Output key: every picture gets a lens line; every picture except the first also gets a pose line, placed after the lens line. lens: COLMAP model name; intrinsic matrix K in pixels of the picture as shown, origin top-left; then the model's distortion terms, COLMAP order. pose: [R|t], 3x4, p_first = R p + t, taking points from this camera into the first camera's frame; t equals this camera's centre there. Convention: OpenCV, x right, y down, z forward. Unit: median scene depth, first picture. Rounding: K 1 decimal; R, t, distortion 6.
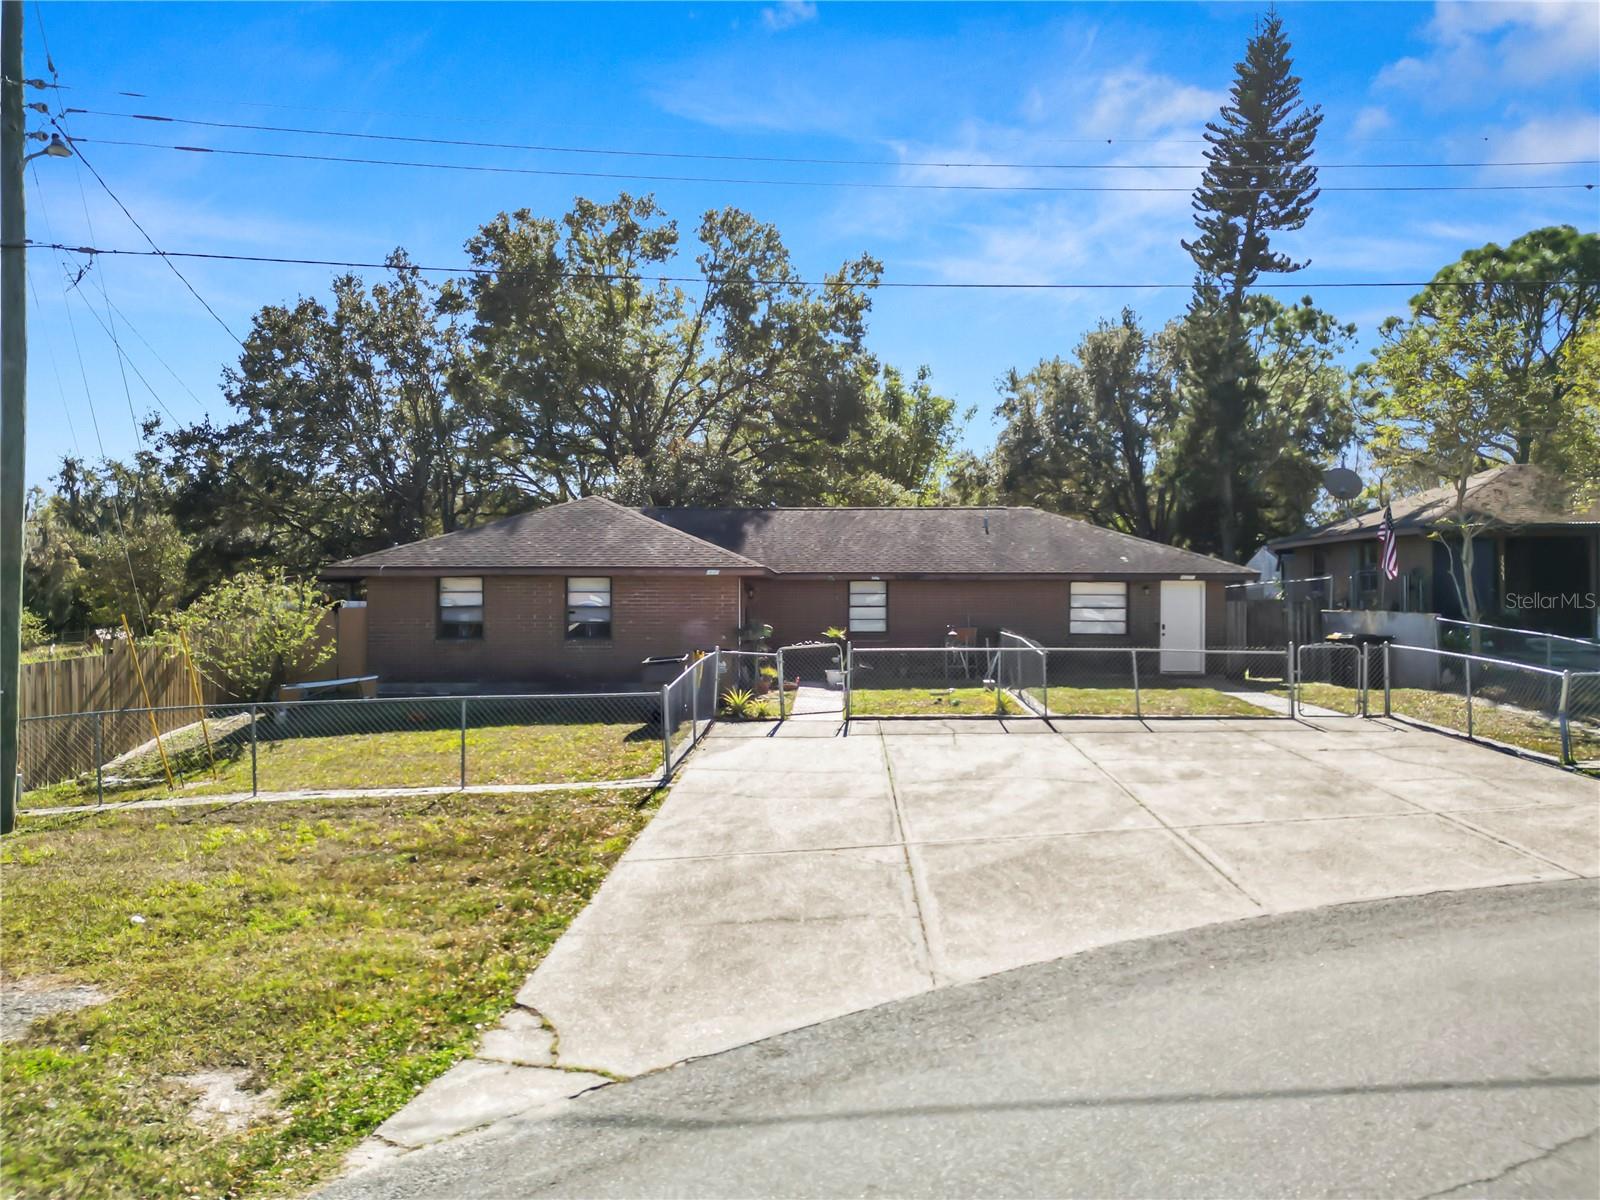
lens RADIAL K [[1113.8, 0, 792.0], [0, 1113.8, 604.2], [0, 0, 1]] dist [0.075038, -0.069399]
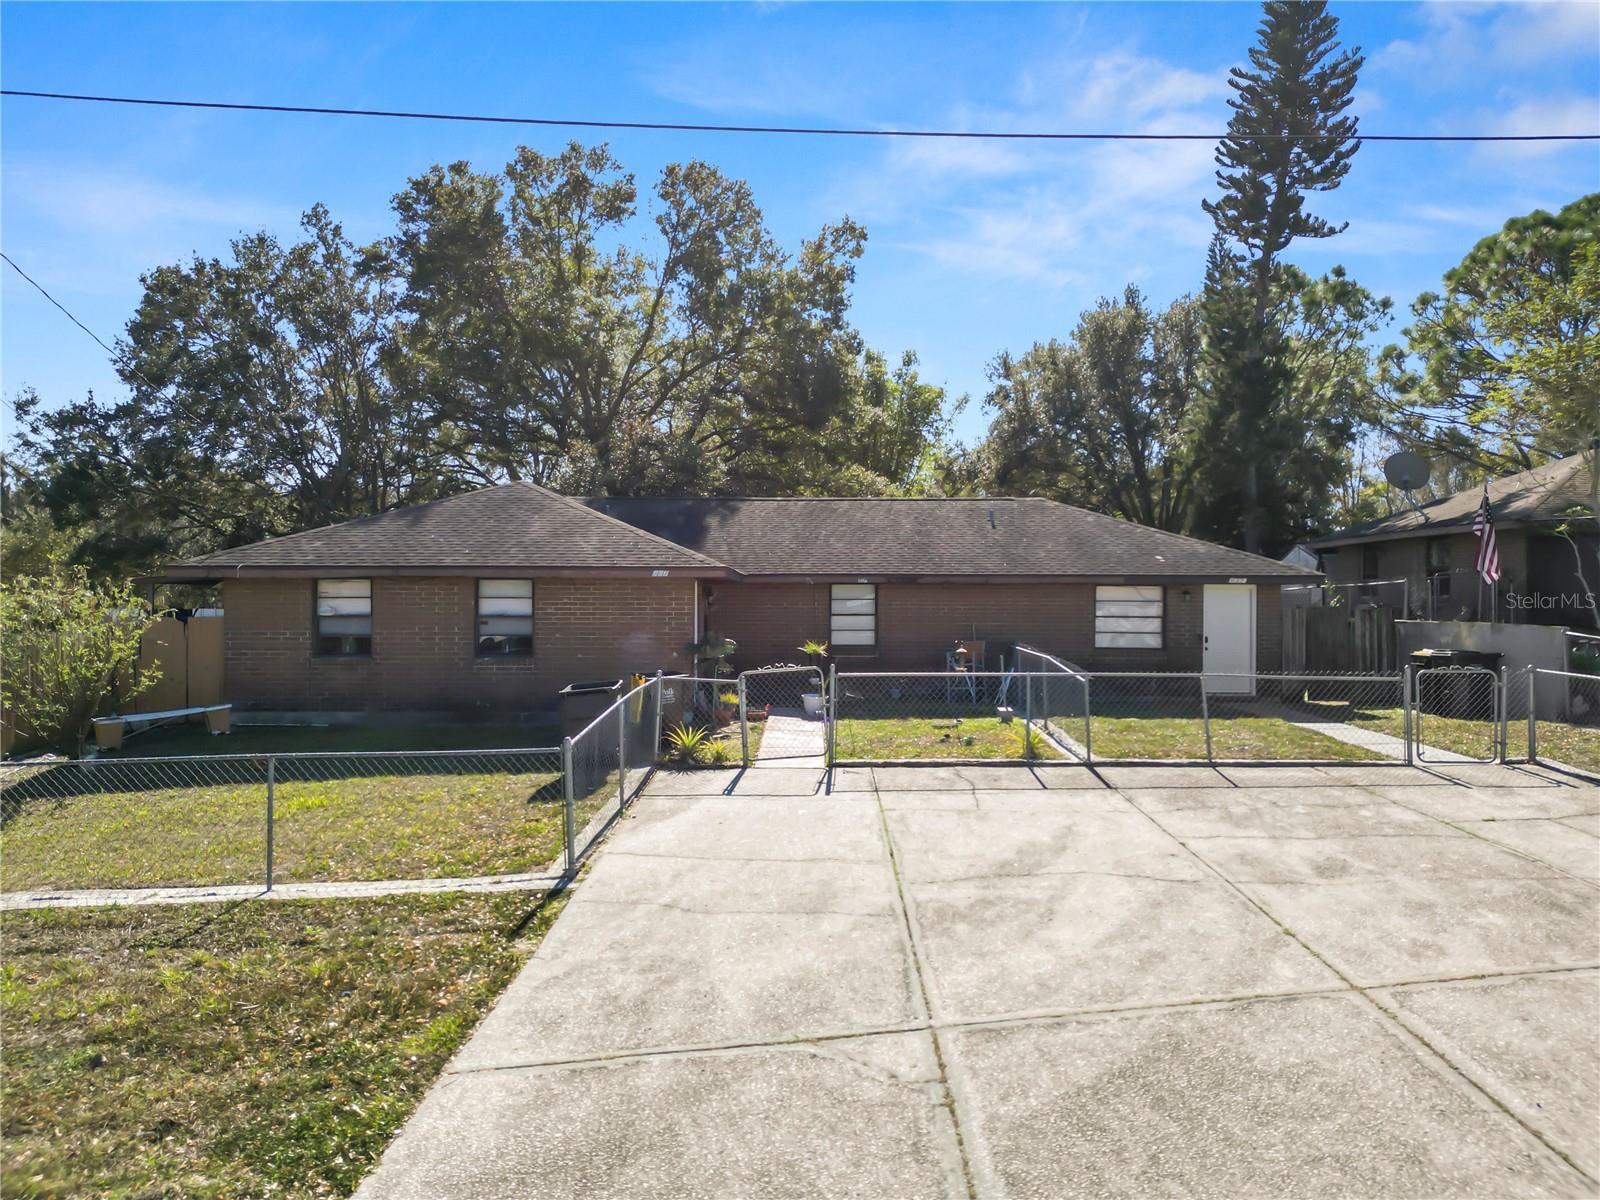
lens RADIAL K [[1113.8, 0, 792.0], [0, 1113.8, 604.2], [0, 0, 1]] dist [0.075038, -0.069399]
pose [[0.999792, 0.000911, 0.020365, 0.003931], [-0.000882, 0.999999, -0.001438, -0.003291], [-0.020366, 0.001420, 0.999792, 0.120344]]
